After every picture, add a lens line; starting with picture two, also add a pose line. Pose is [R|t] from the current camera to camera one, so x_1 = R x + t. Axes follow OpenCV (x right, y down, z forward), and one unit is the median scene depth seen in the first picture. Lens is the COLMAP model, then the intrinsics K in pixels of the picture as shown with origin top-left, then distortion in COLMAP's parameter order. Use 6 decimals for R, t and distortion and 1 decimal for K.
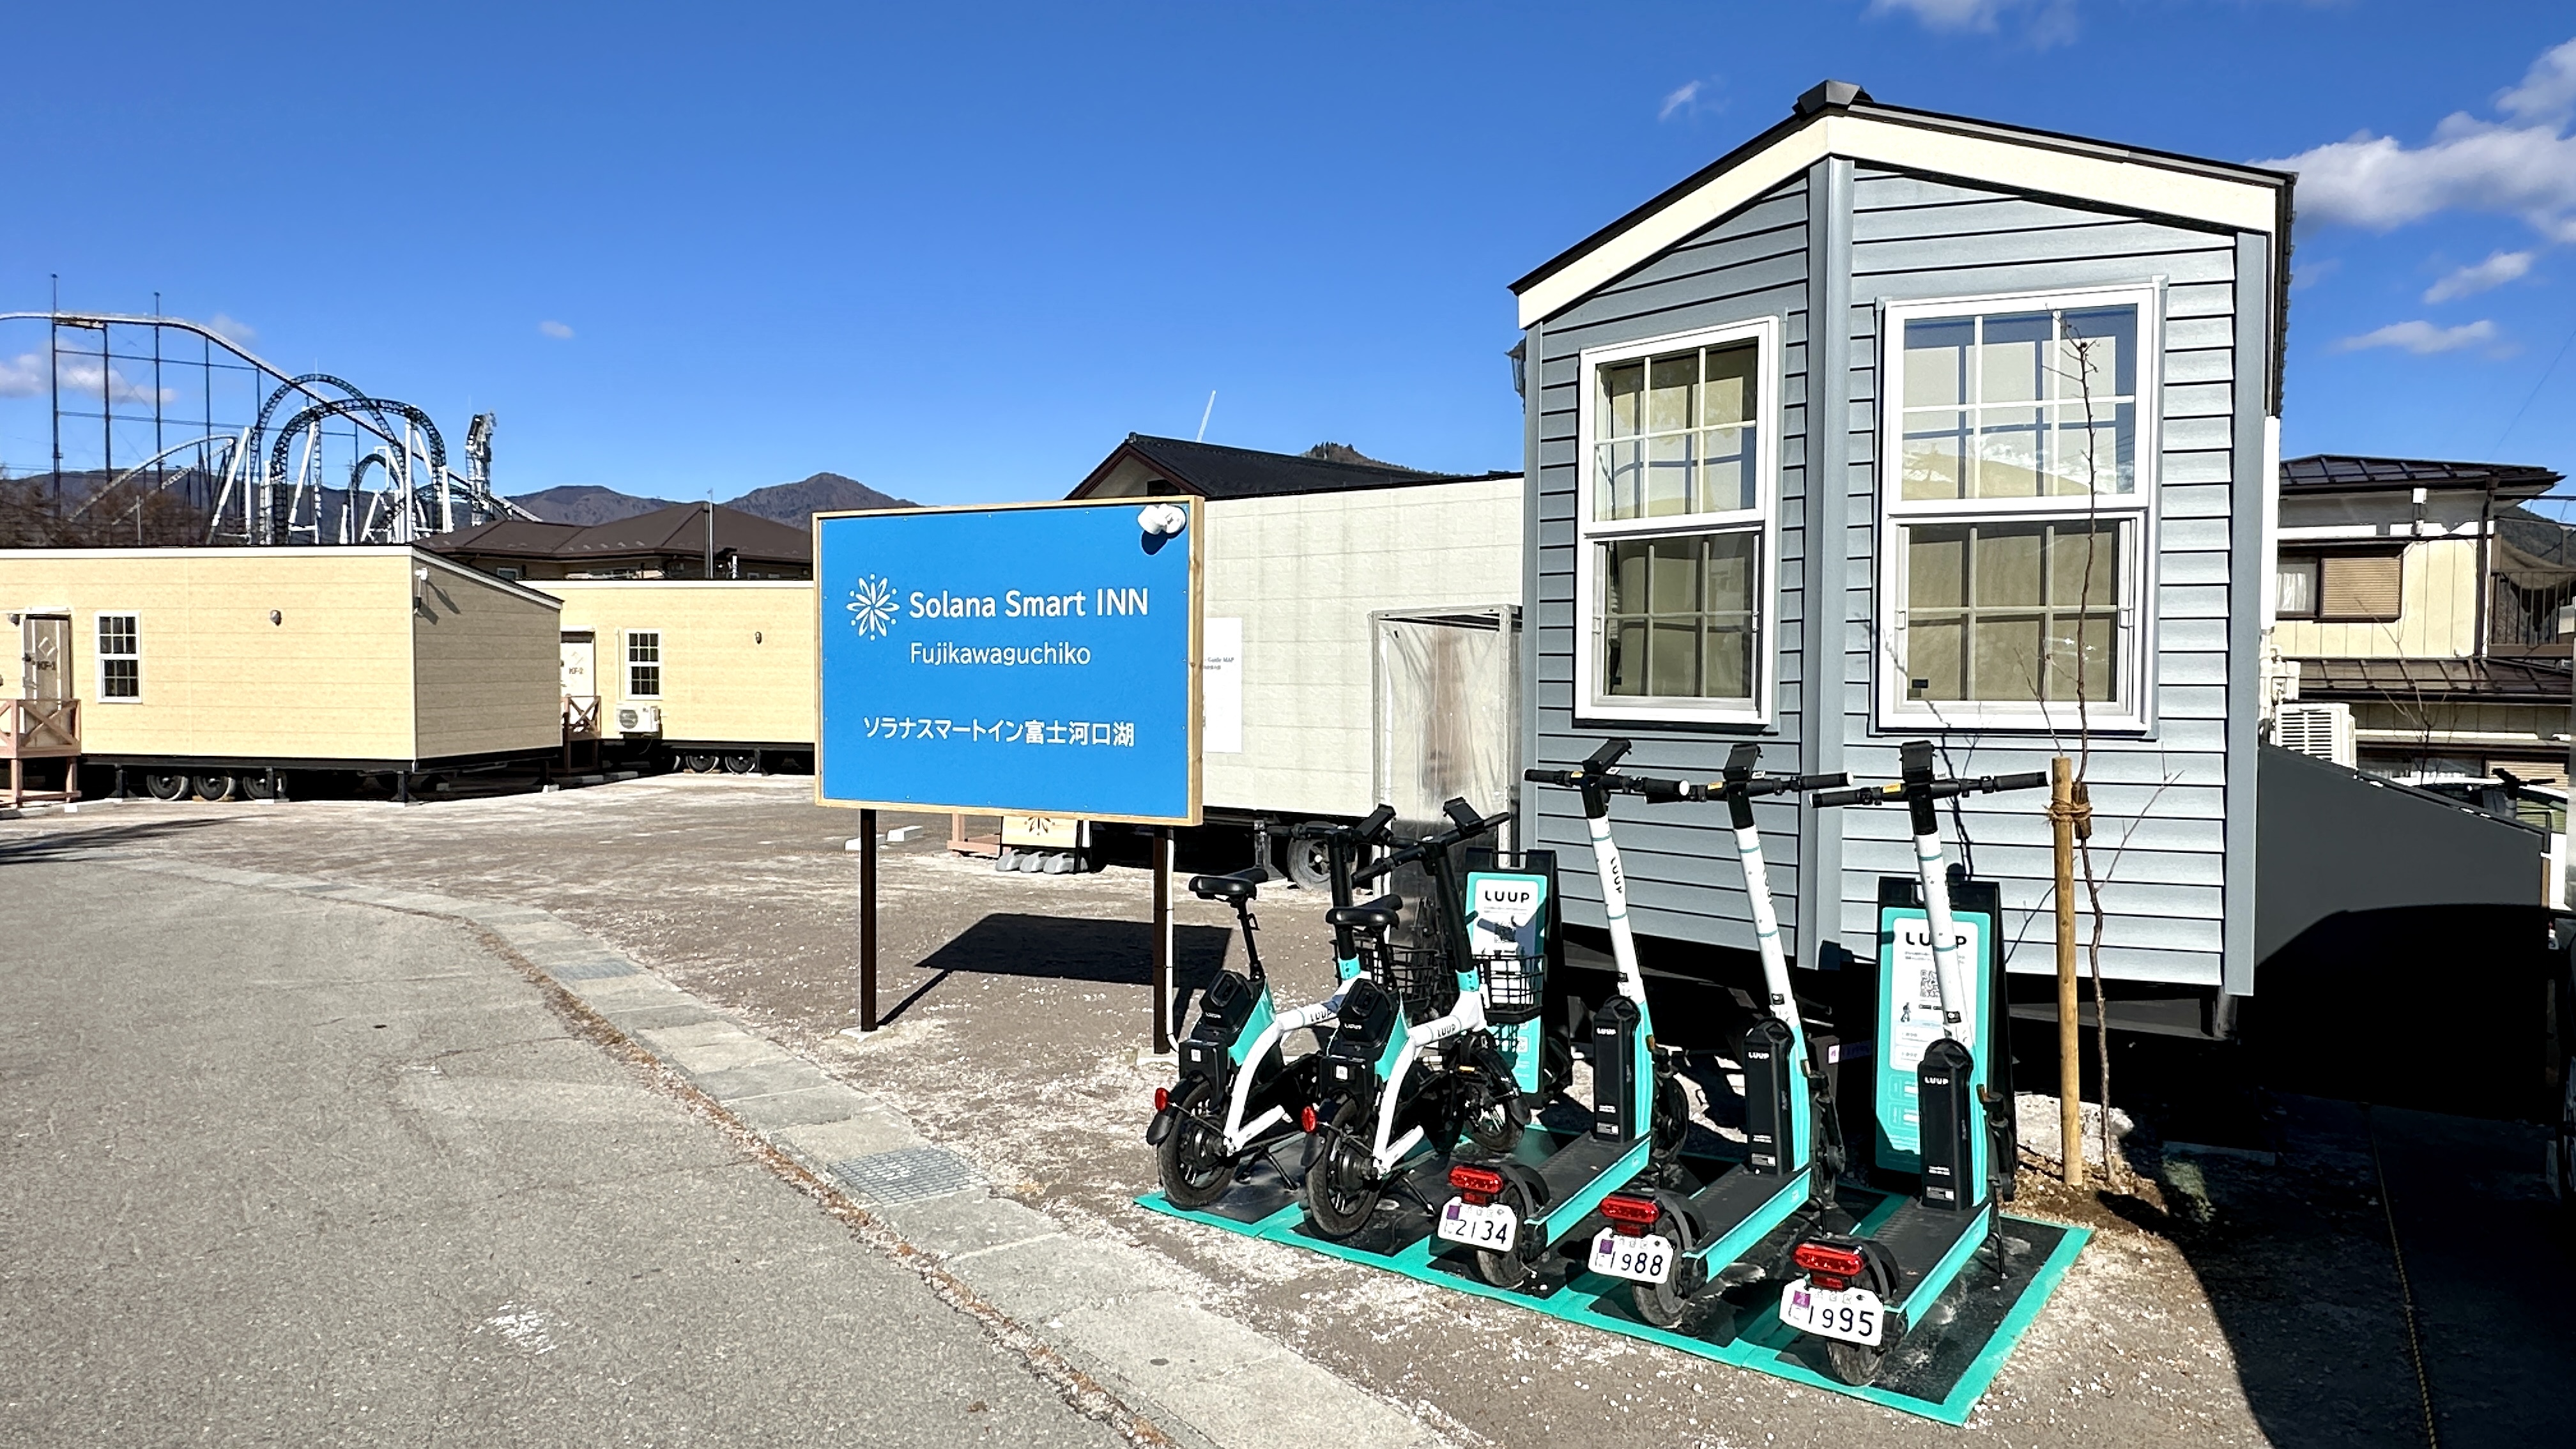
lens RADIAL K [[1533.2, 0, 1295.7], [0, 1533.2, 714.7], [0, 0, 1]] dist [-0.026395, -0.001597]
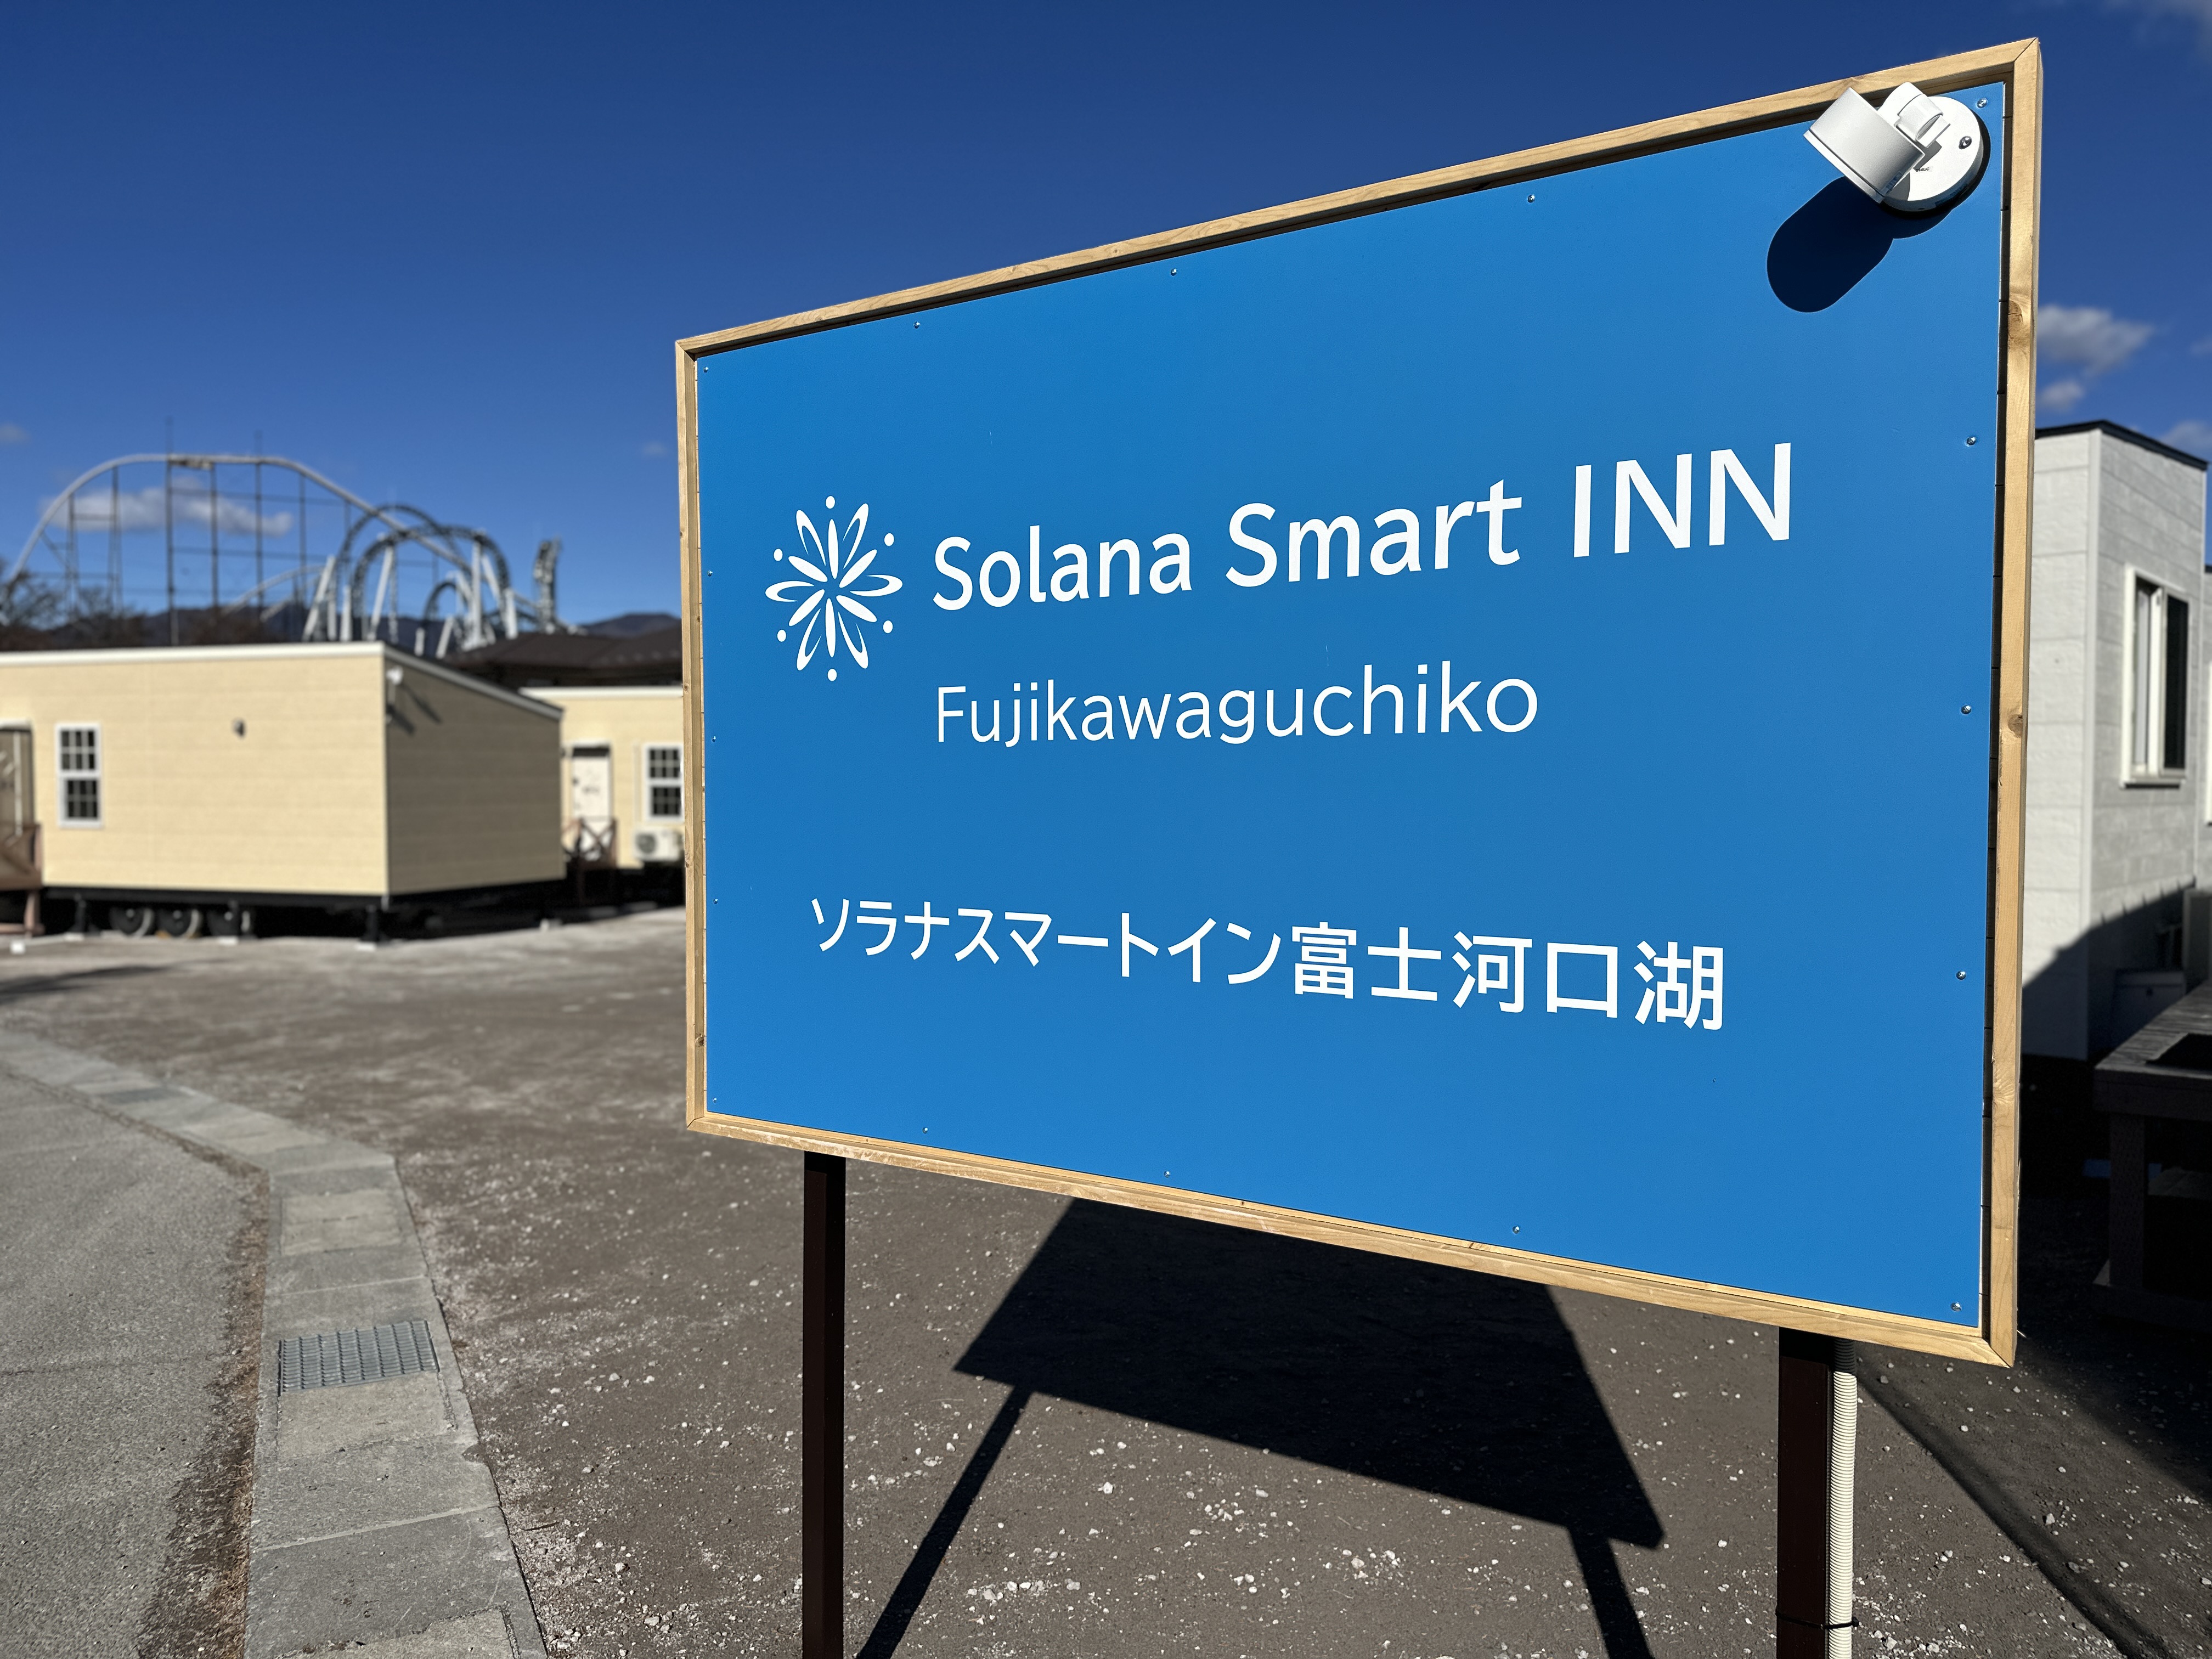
lens RADIAL K [[1542.2, 0, 1105.6], [0, 1542.2, 833.6], [0, 0, 1]] dist [0.050880, 0.001461]
pose [[0.988172, 0.000318, -0.153349, -0.046062], [-0.000403, 1.000000, -0.000525, -0.003819], [0.153348, 0.000580, 0.988172, 0.190373]]
